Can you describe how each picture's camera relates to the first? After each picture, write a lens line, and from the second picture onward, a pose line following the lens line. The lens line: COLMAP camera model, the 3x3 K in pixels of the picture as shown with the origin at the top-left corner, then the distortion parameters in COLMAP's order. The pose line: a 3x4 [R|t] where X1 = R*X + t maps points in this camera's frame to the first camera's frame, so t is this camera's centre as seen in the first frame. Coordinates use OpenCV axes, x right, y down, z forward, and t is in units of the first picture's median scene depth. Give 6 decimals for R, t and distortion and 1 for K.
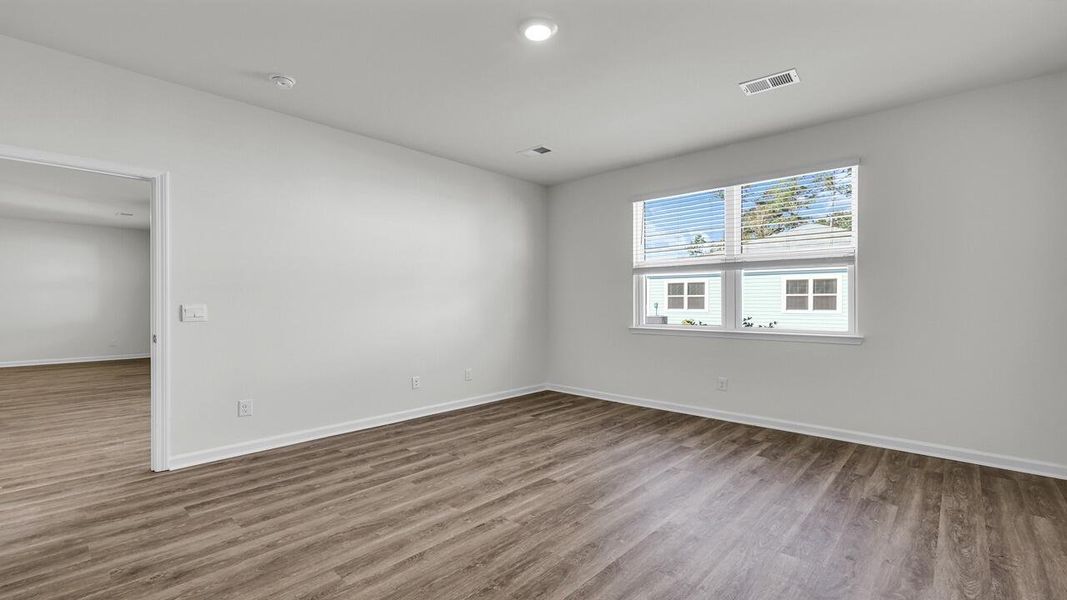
lens RADIAL K [[471.6, 0, 517.3], [0, 471.6, 300.7], [0, 0, 1]] dist [0.002135, 0.000145]
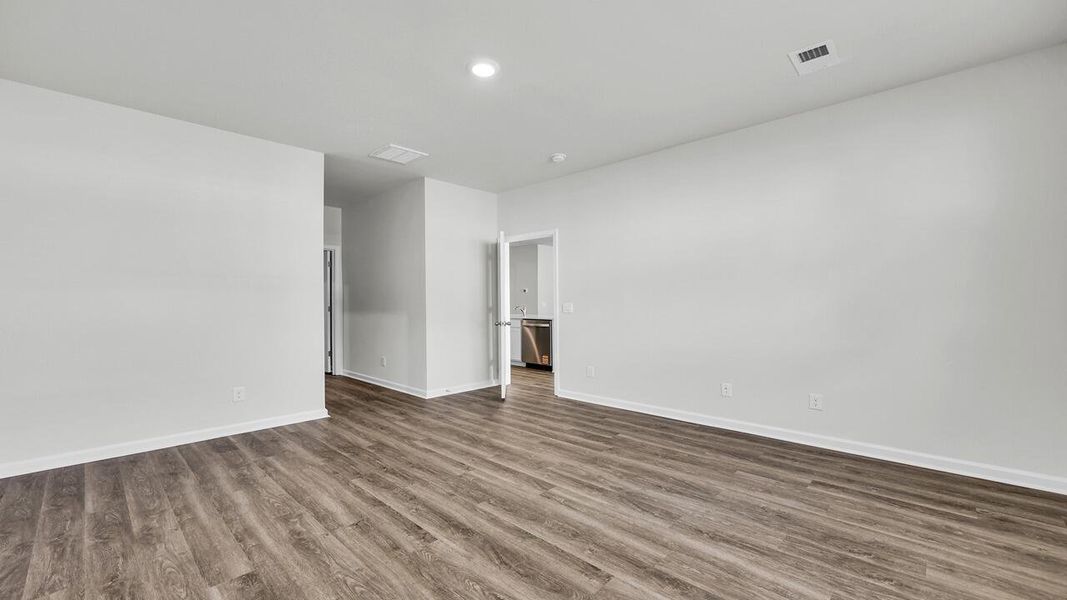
lens RADIAL K [[420.5, 0, 533.5], [0, 420.5, 300.0], [0, 0, 1]] dist [-0.001062, -0.000085]
pose [[0.002051, -0.005205, -0.999984, 0.810245], [0.010214, 0.999934, -0.005183, -0.004576], [0.999946, -0.010204, 0.002104, 0.828825]]
